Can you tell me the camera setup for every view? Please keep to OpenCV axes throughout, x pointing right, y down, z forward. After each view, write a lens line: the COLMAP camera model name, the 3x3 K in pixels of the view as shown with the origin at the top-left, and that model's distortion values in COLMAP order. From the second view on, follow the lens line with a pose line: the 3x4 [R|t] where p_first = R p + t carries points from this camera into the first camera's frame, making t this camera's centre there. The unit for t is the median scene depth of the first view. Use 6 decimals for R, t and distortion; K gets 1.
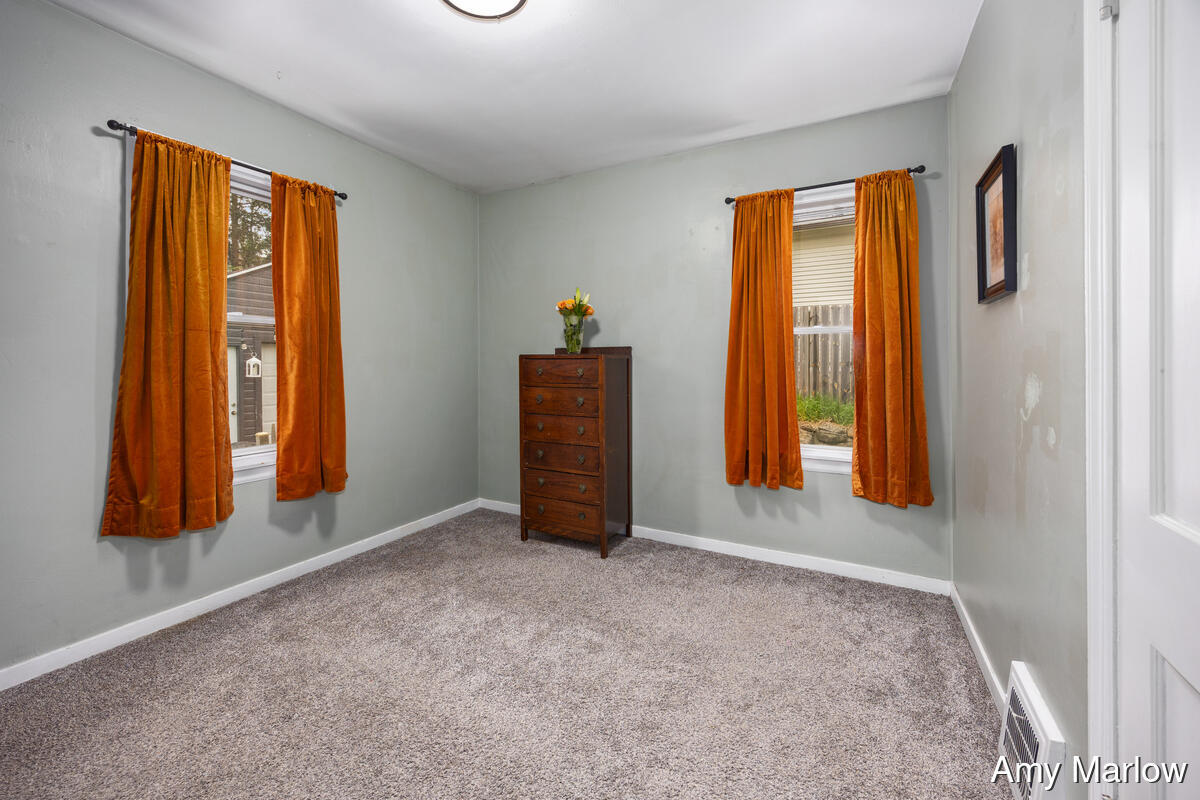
lens RADIAL K [[479.8, 0, 599.7], [0, 479.8, 363.3], [0, 0, 1]] dist [-0.001692, 0.000146]
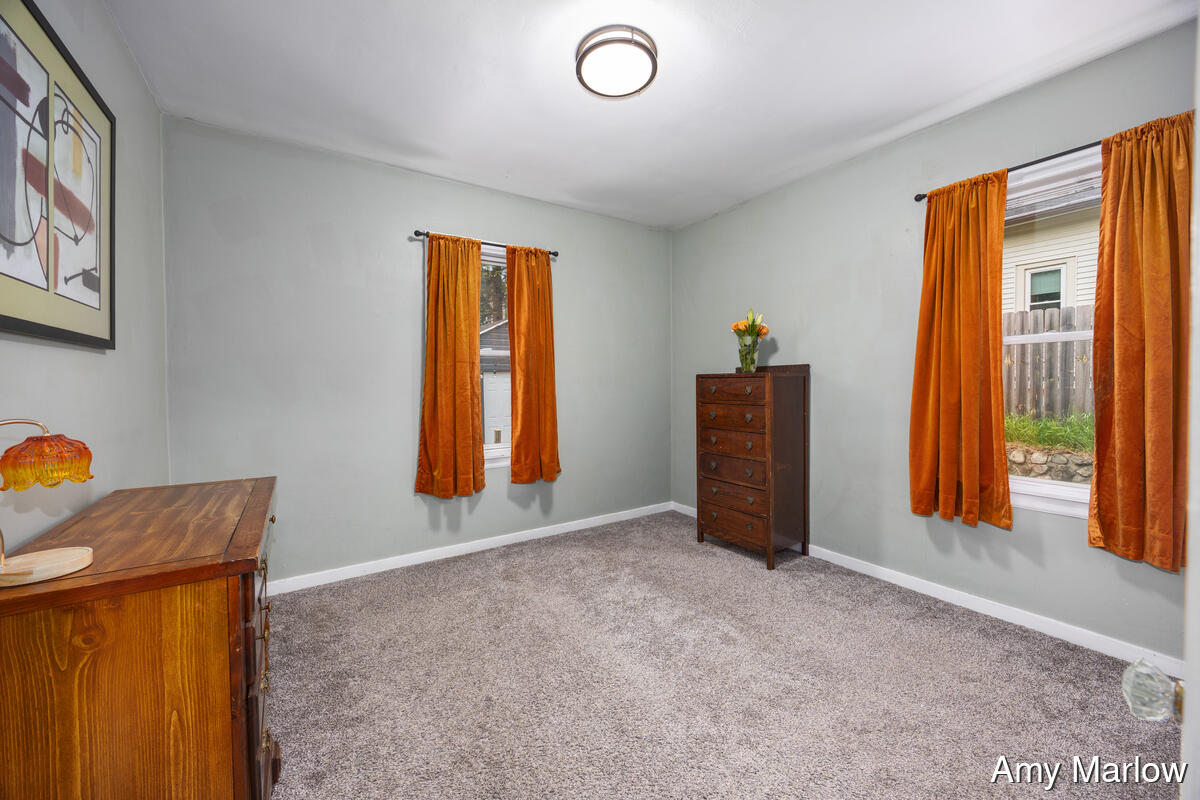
lens RADIAL K [[457.9, 0, 603.1], [0, 457.9, 390.8], [0, 0, 1]] dist [-0.001243, 0.000187]
pose [[0.882394, -0.000216, -0.470511, 0.174881], [0.008920, 0.999828, 0.016270, 0.000598], [0.470427, -0.018553, 0.882244, -0.038882]]
